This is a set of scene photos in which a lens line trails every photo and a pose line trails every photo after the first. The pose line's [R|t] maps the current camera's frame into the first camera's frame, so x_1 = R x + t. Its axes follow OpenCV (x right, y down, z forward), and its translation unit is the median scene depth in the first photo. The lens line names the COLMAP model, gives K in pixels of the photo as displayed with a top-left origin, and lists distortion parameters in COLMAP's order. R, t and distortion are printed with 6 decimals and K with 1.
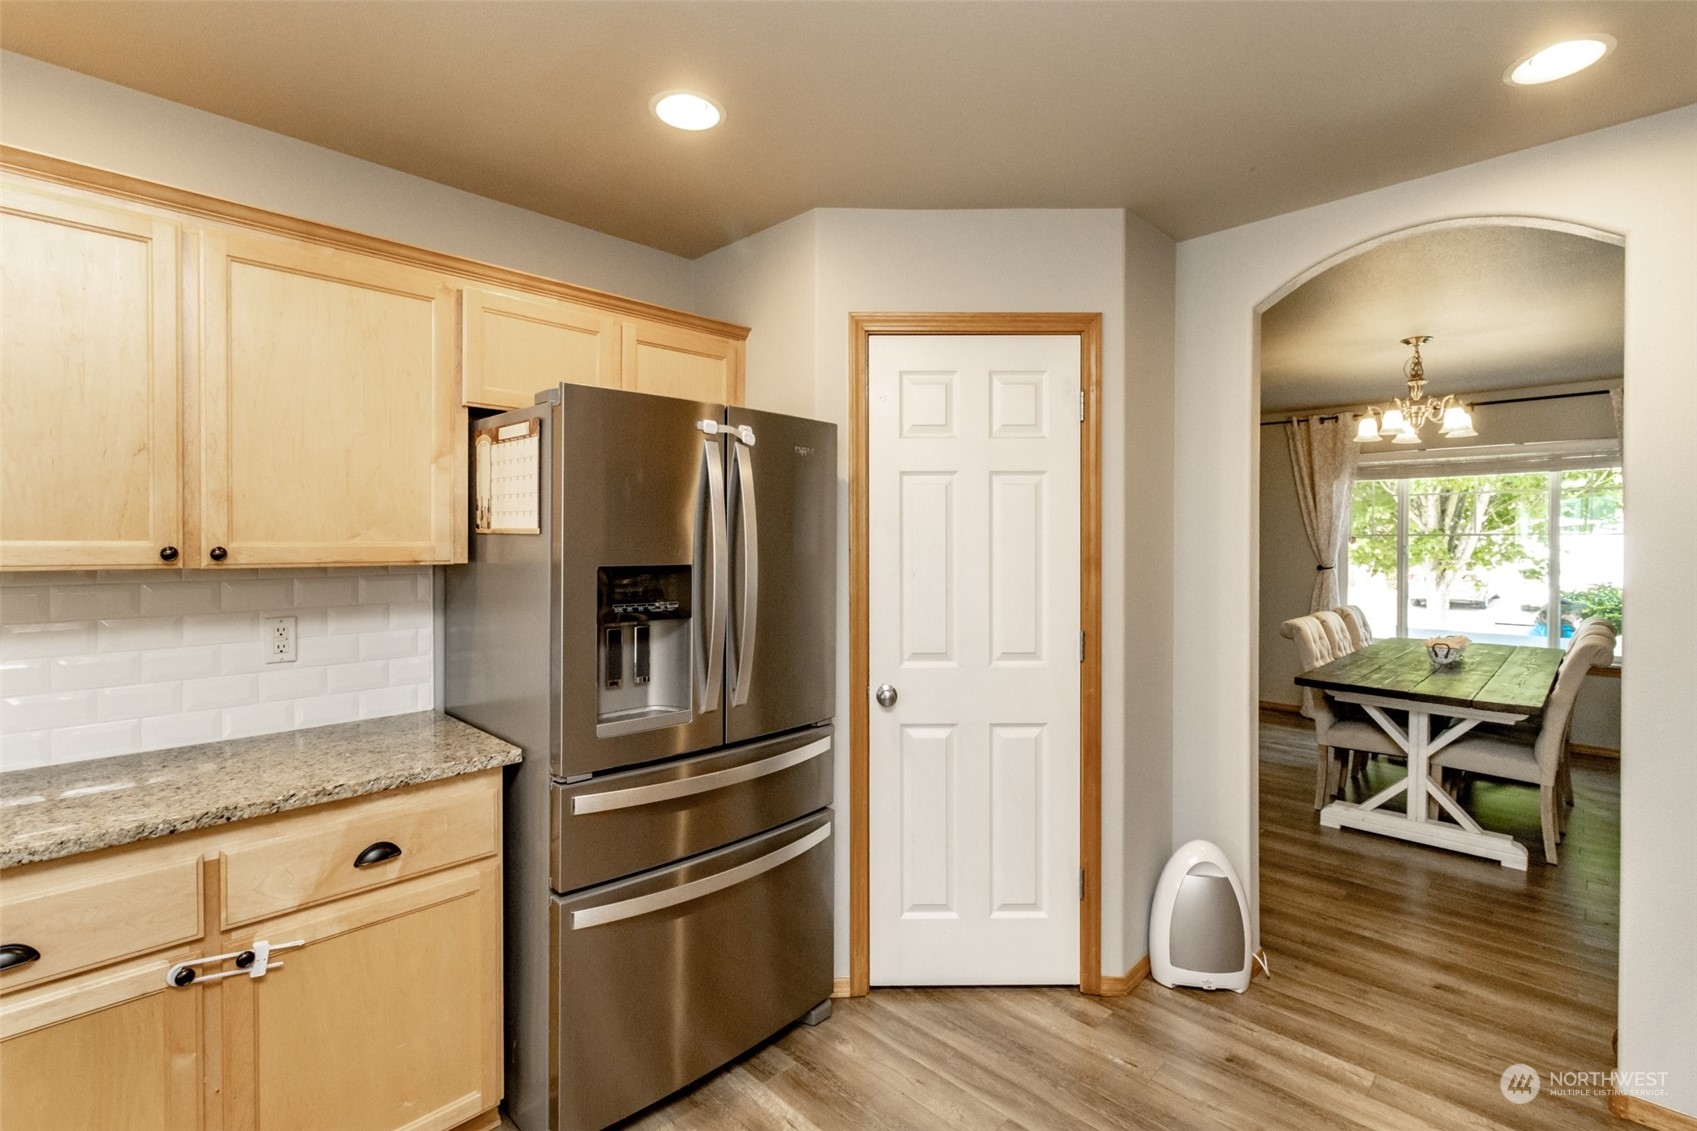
lens RADIAL K [[777.3, 0, 838.5], [0, 777.3, 536.3], [0, 0, 1]] dist [0.007418, -0.000229]
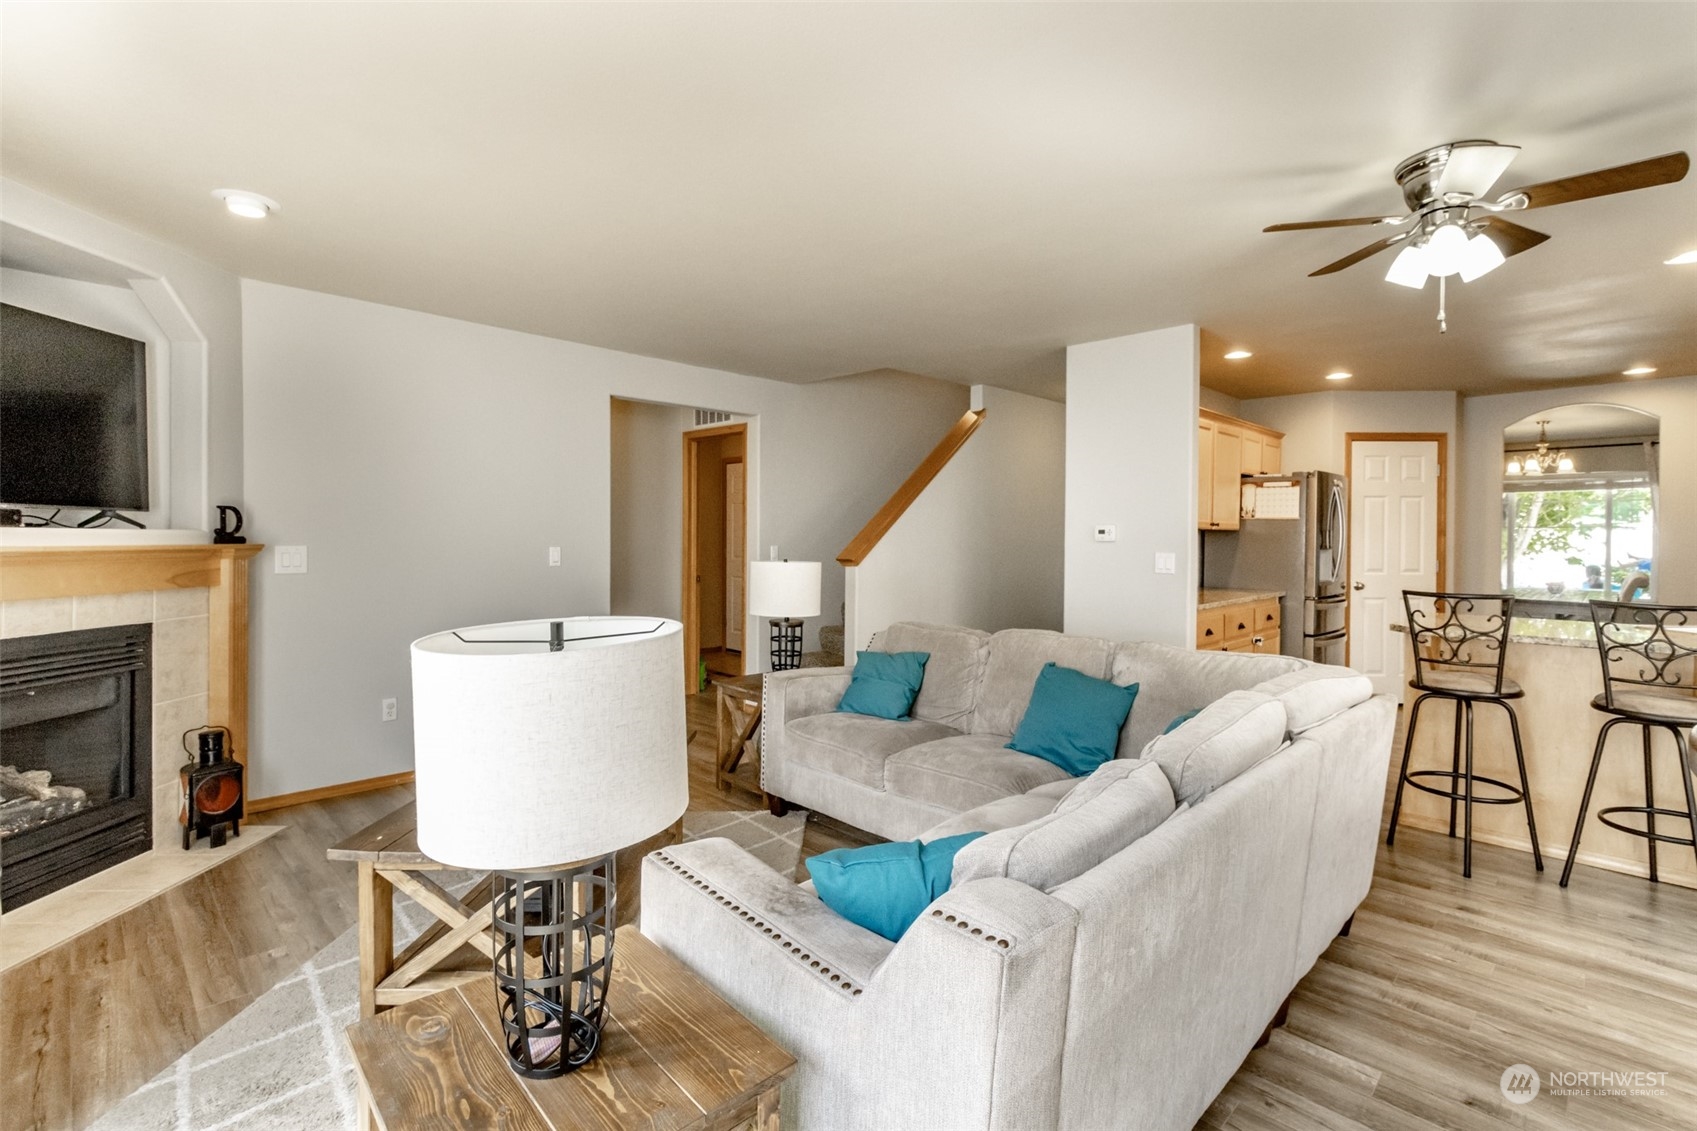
lens RADIAL K [[777.3, 0, 841.8], [0, 777.3, 536.0], [0, 0, 1]] dist [0.007418, -0.000229]
pose [[0.999970, 0.006091, -0.004719, -1.558628], [-0.006074, 0.999975, 0.003596, 0.045406], [0.004740, -0.003567, 0.999982, -1.483049]]
